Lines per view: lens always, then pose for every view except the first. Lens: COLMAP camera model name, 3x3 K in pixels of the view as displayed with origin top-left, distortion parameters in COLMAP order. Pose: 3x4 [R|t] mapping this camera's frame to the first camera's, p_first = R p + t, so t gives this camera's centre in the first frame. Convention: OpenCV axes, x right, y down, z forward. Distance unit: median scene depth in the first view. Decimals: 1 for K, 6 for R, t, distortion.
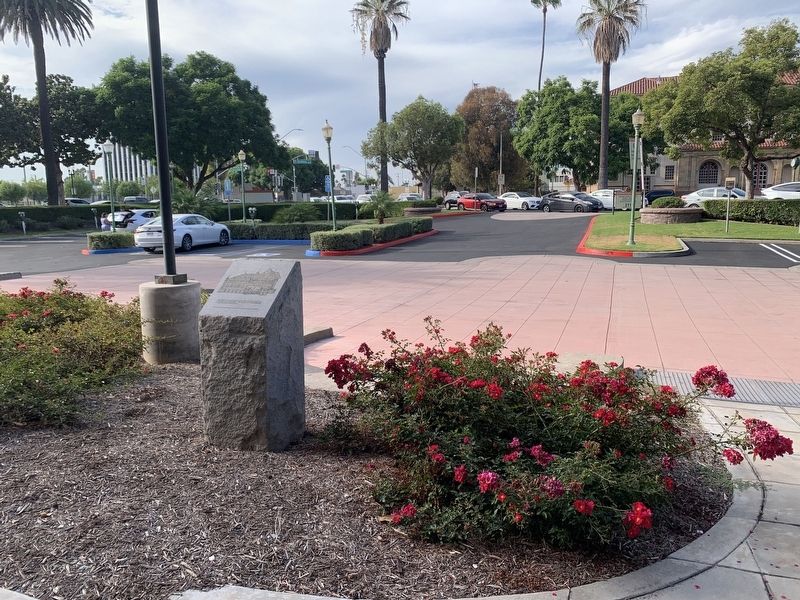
lens RADIAL K [[603.4, 0, 400.0], [0, 603.4, 300.0], [0, 0, 1]] dist [0.005558, -0.002309]
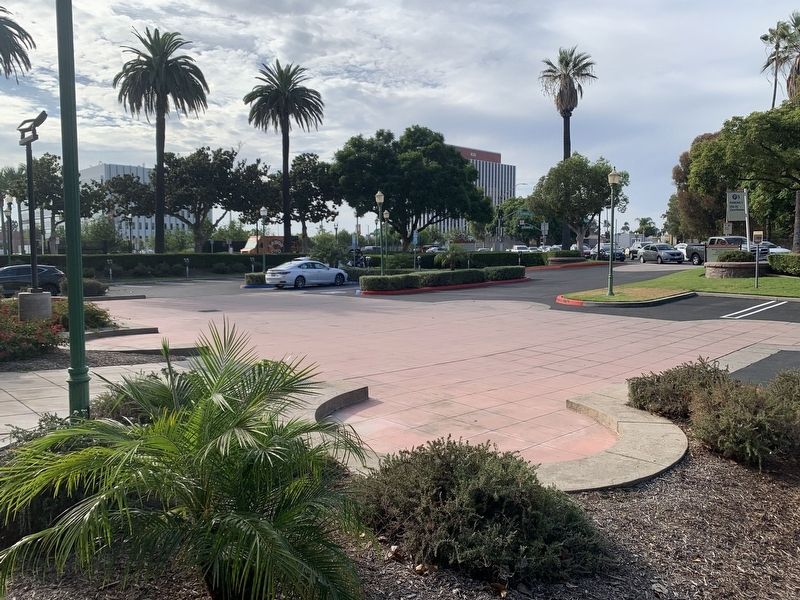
lens RADIAL K [[613.7, 0, 400.0], [0, 613.7, 300.0], [0, 0, 1]] dist [0.001197, -0.002081]
pose [[0.889717, 0.043226, -0.454460, 0.220627], [-0.080080, 0.994849, -0.062152, 0.005706], [0.449433, 0.091691, 0.888596, -0.051239]]
